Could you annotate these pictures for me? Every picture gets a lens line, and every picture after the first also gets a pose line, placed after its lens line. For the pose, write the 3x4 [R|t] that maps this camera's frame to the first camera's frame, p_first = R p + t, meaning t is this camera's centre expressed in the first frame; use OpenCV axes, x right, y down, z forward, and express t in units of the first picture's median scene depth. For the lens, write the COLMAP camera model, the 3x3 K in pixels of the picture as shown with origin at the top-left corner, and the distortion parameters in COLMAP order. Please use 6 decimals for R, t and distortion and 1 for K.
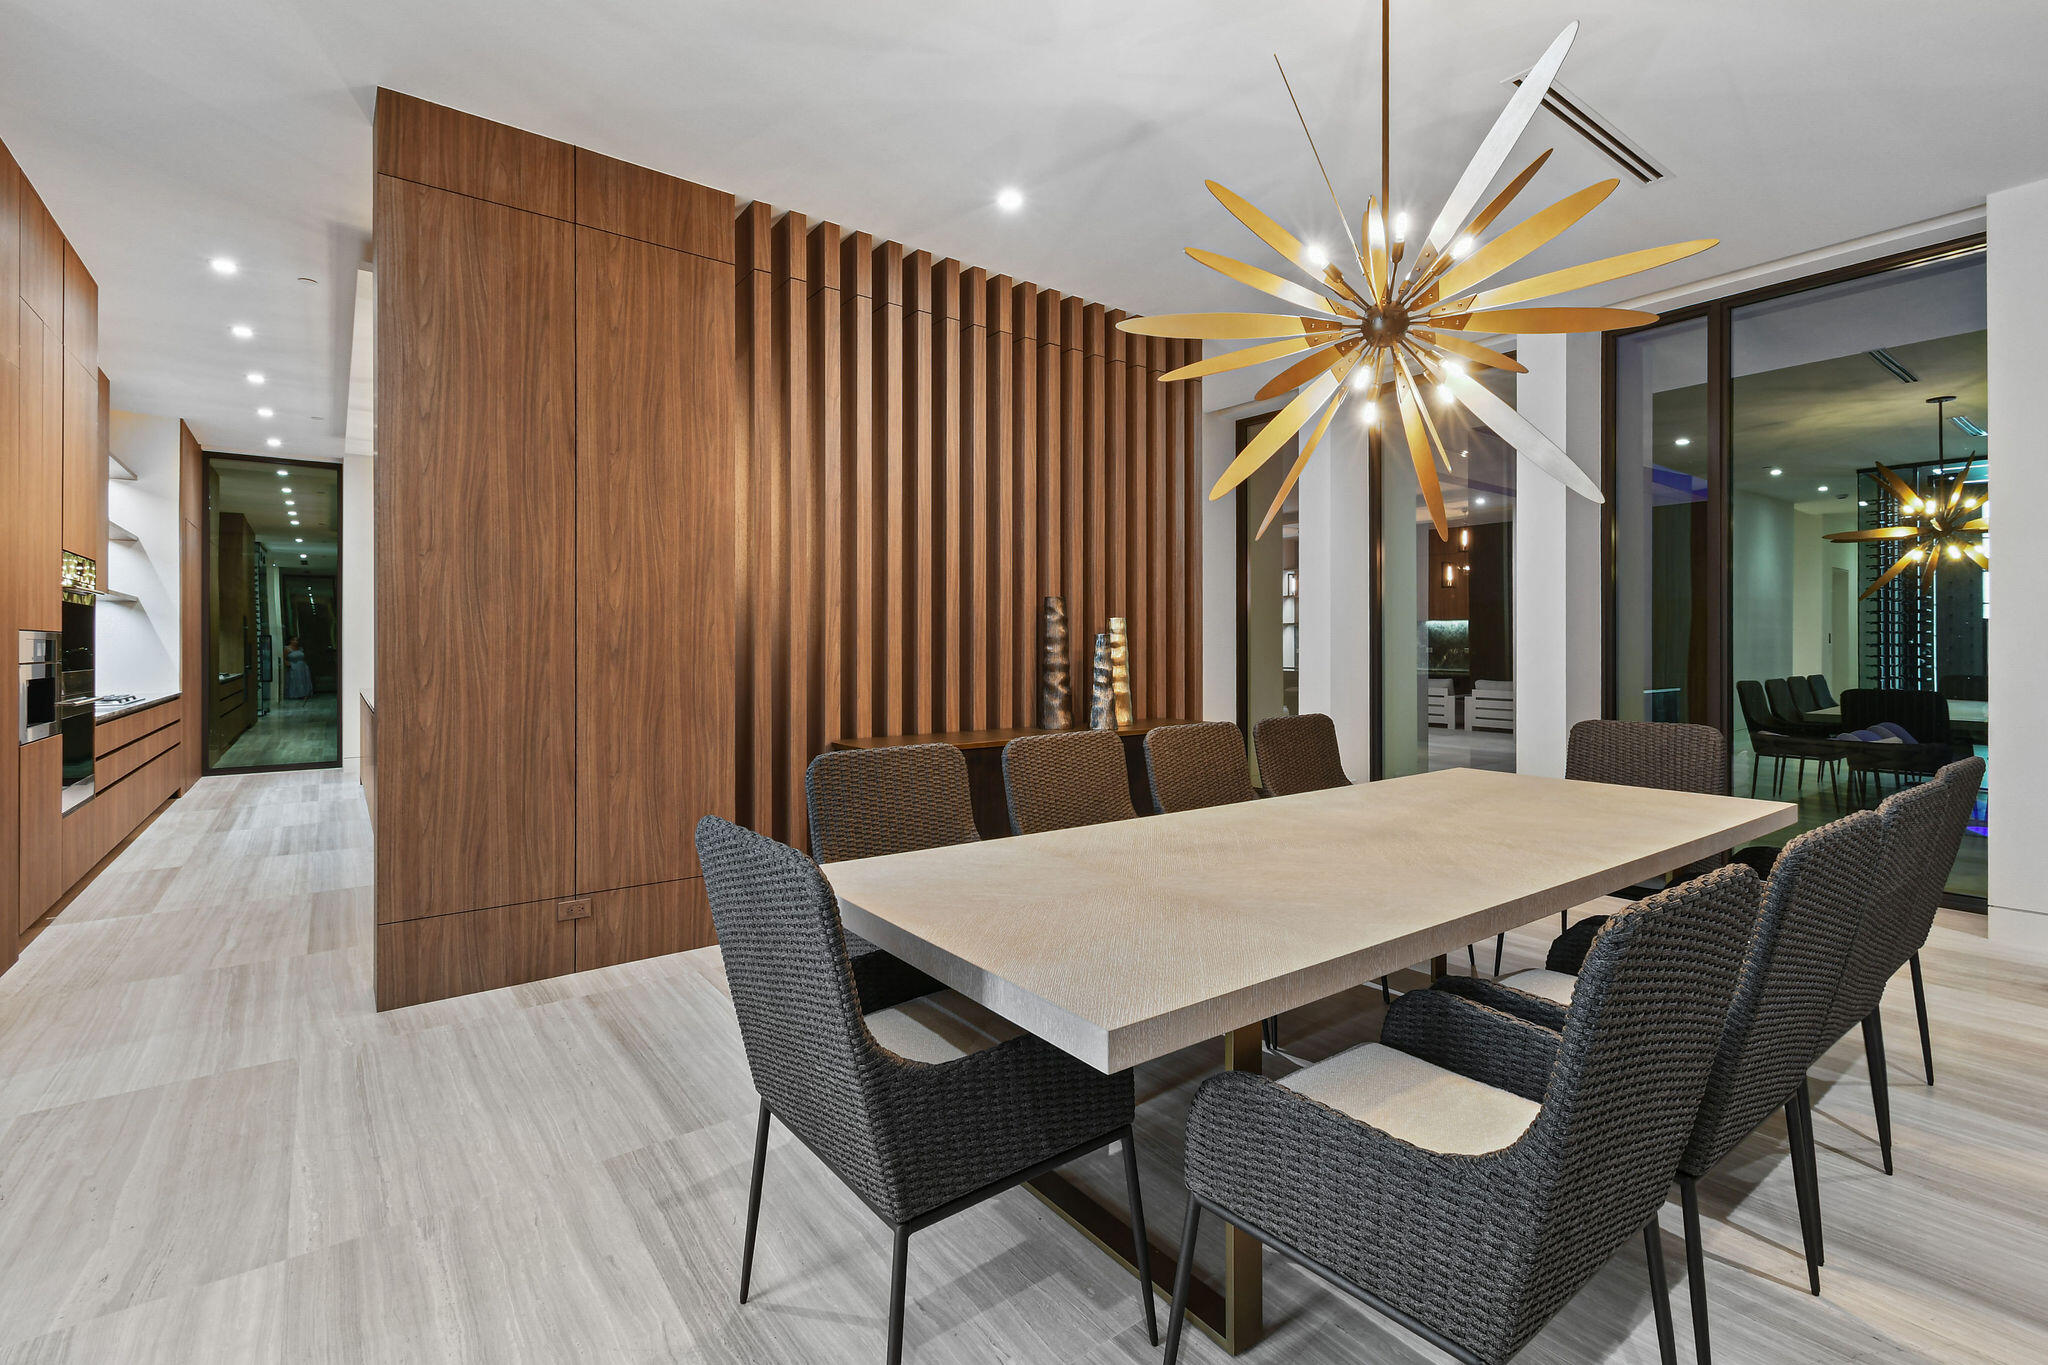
lens RADIAL K [[933.2, 0, 1059.1], [0, 933.2, 646.3], [0, 0, 1]] dist [0.002132, 0.000359]
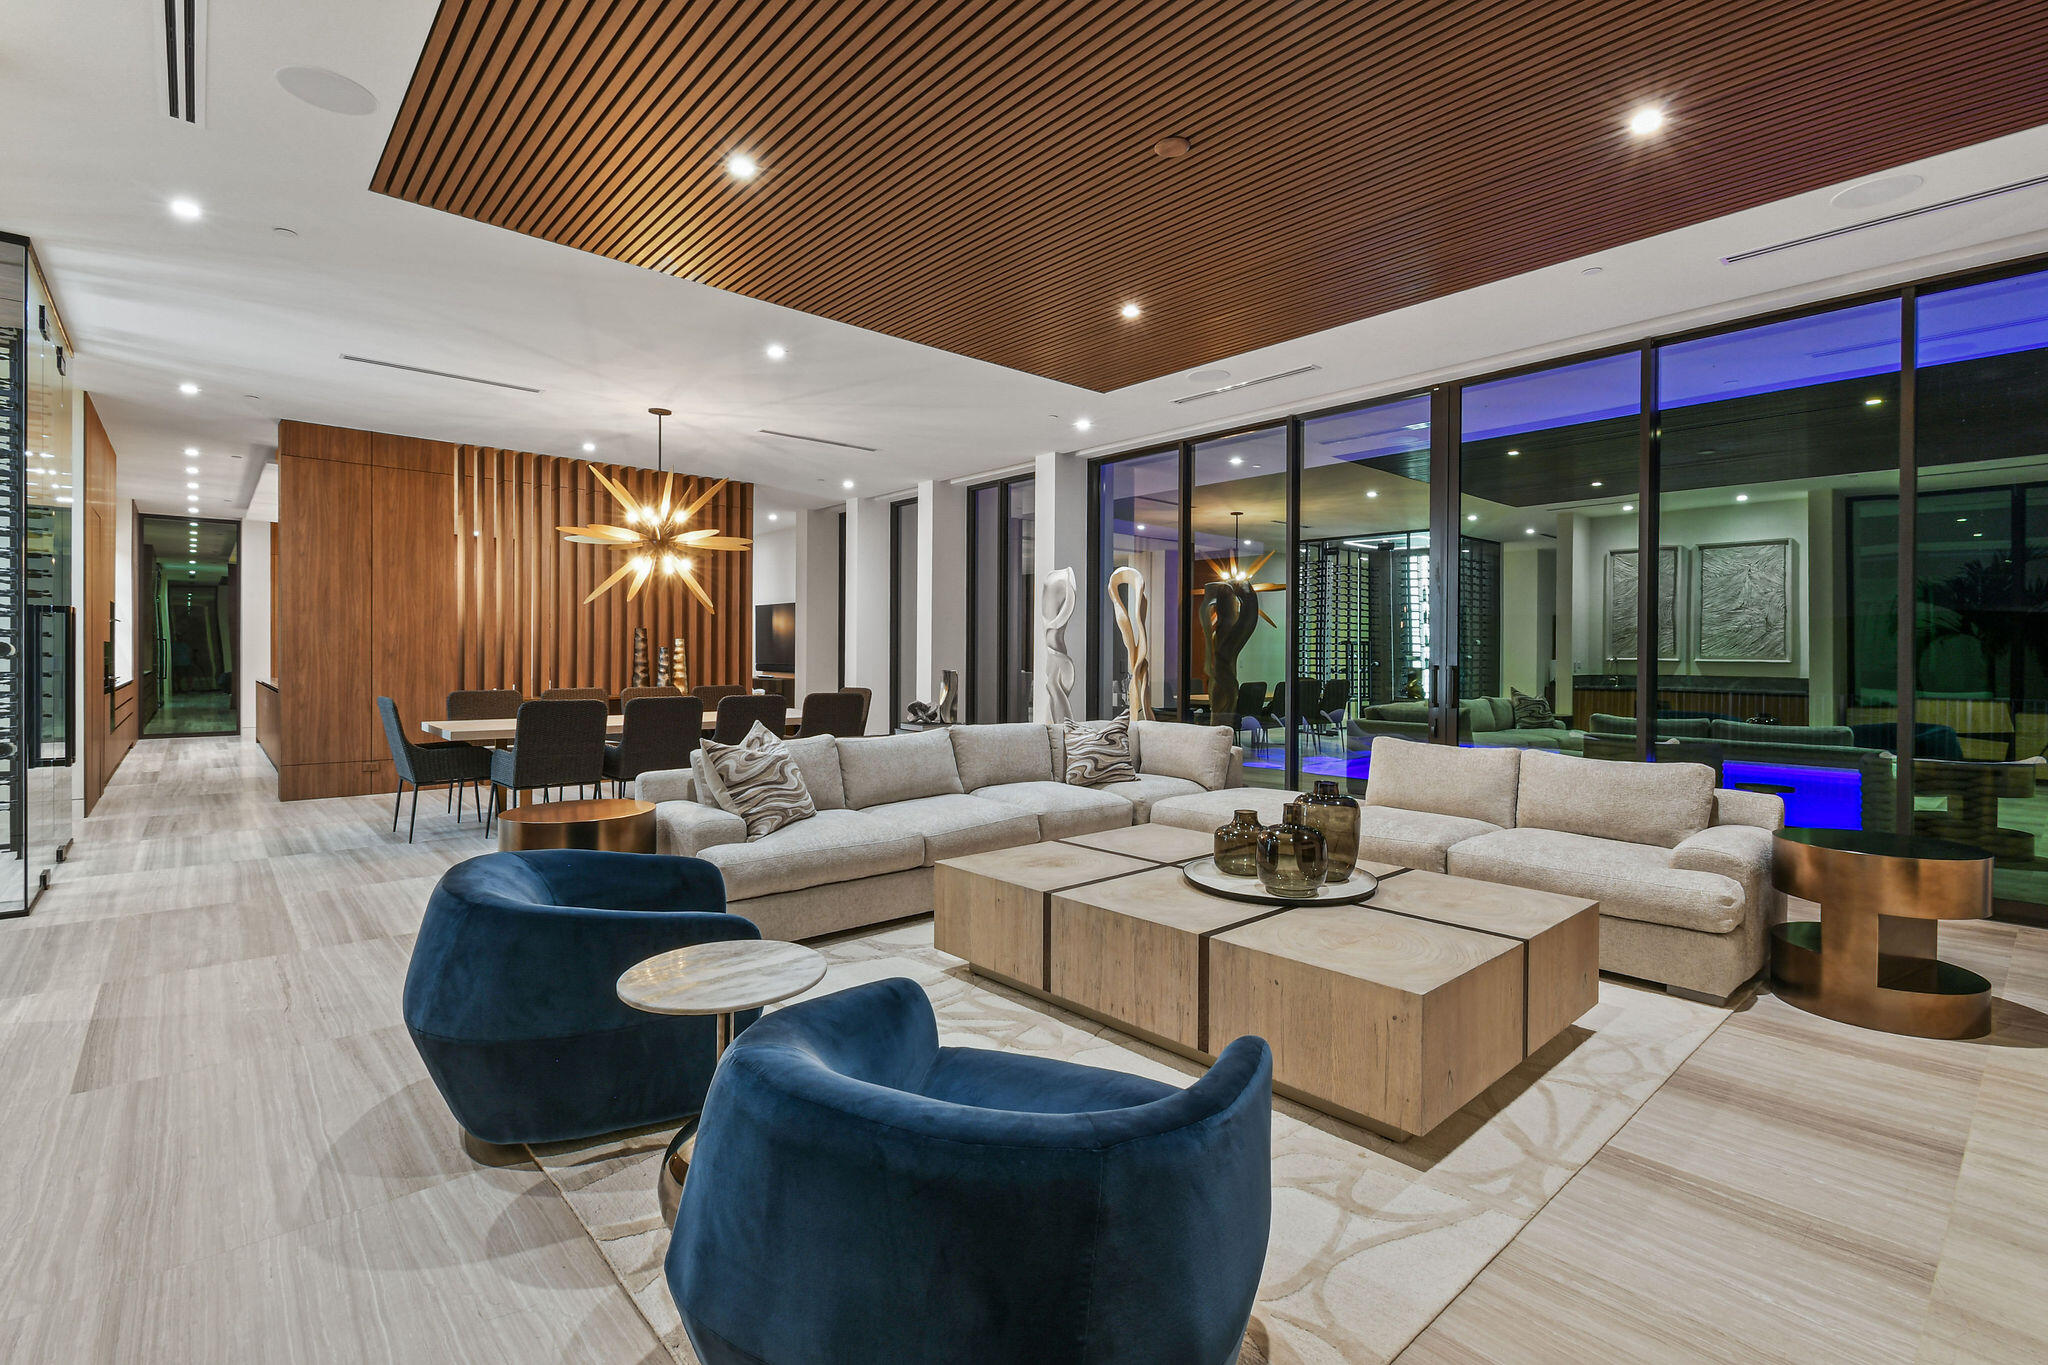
lens RADIAL K [[920.4, 0, 1046.1], [0, 920.4, 663.3], [0, 0, 1]] dist [-0.003352, 0.000021]
pose [[0.996403, 0.007404, 0.084414, 0.909439], [-0.008169, 0.999929, 0.008727, -0.003775], [-0.084343, -0.009386, 0.996393, -1.337453]]
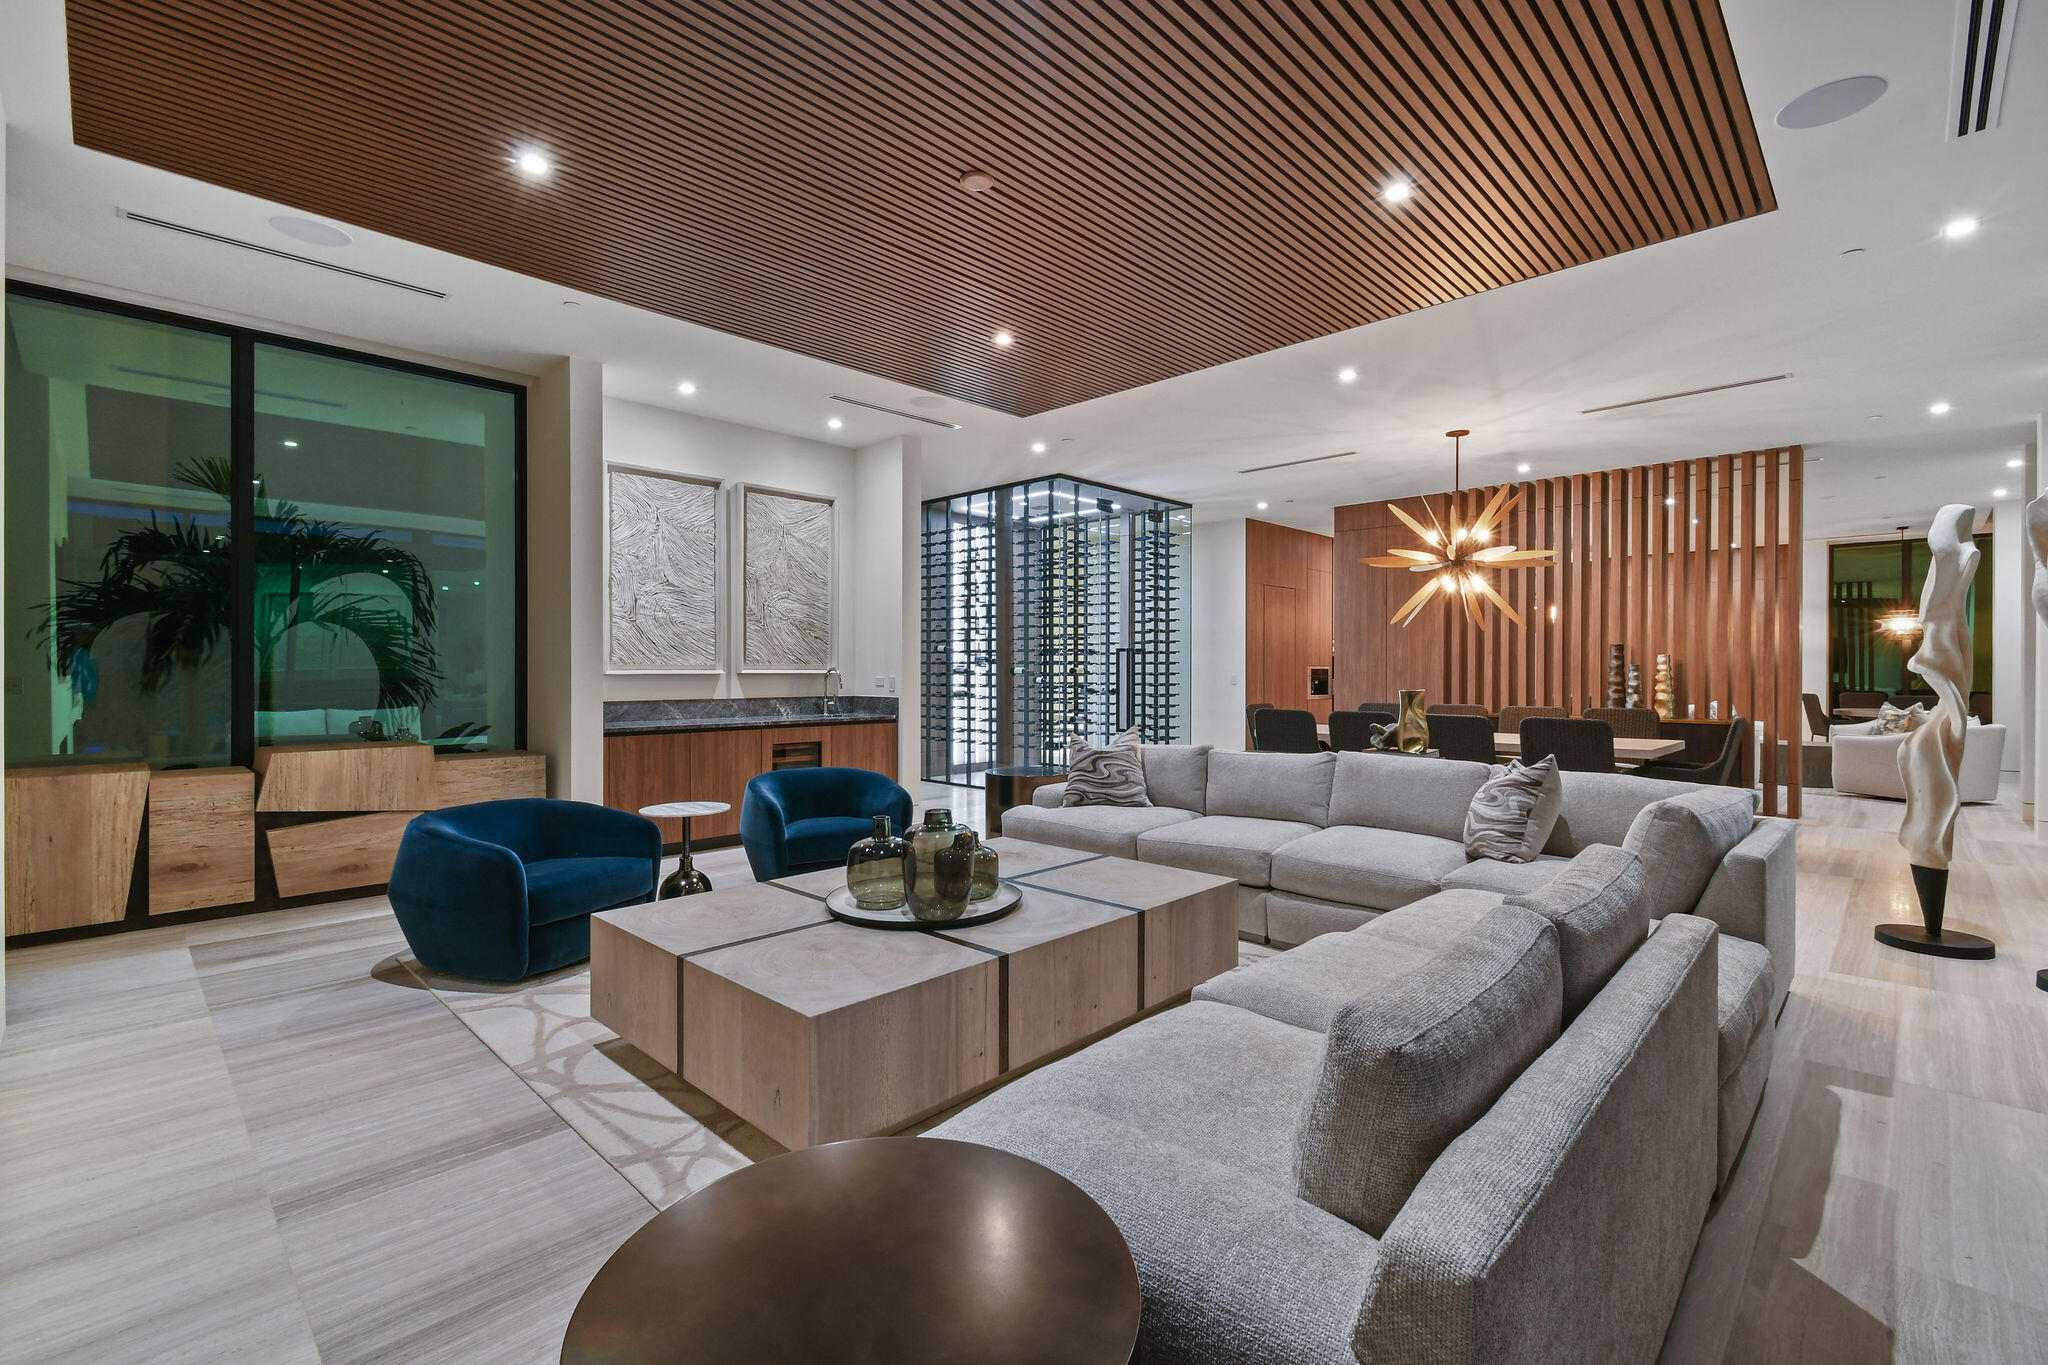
lens RADIAL K [[920.4, 0, 1046.1], [0, 920.4, 663.3], [0, 0, 1]] dist [-0.003352, 0.000021]
pose [[0.157314, -0.008532, -0.987512, 2.093440], [0.000834, 0.999963, -0.008506, -0.002221], [0.987548, 0.000514, 0.157316, -0.488054]]
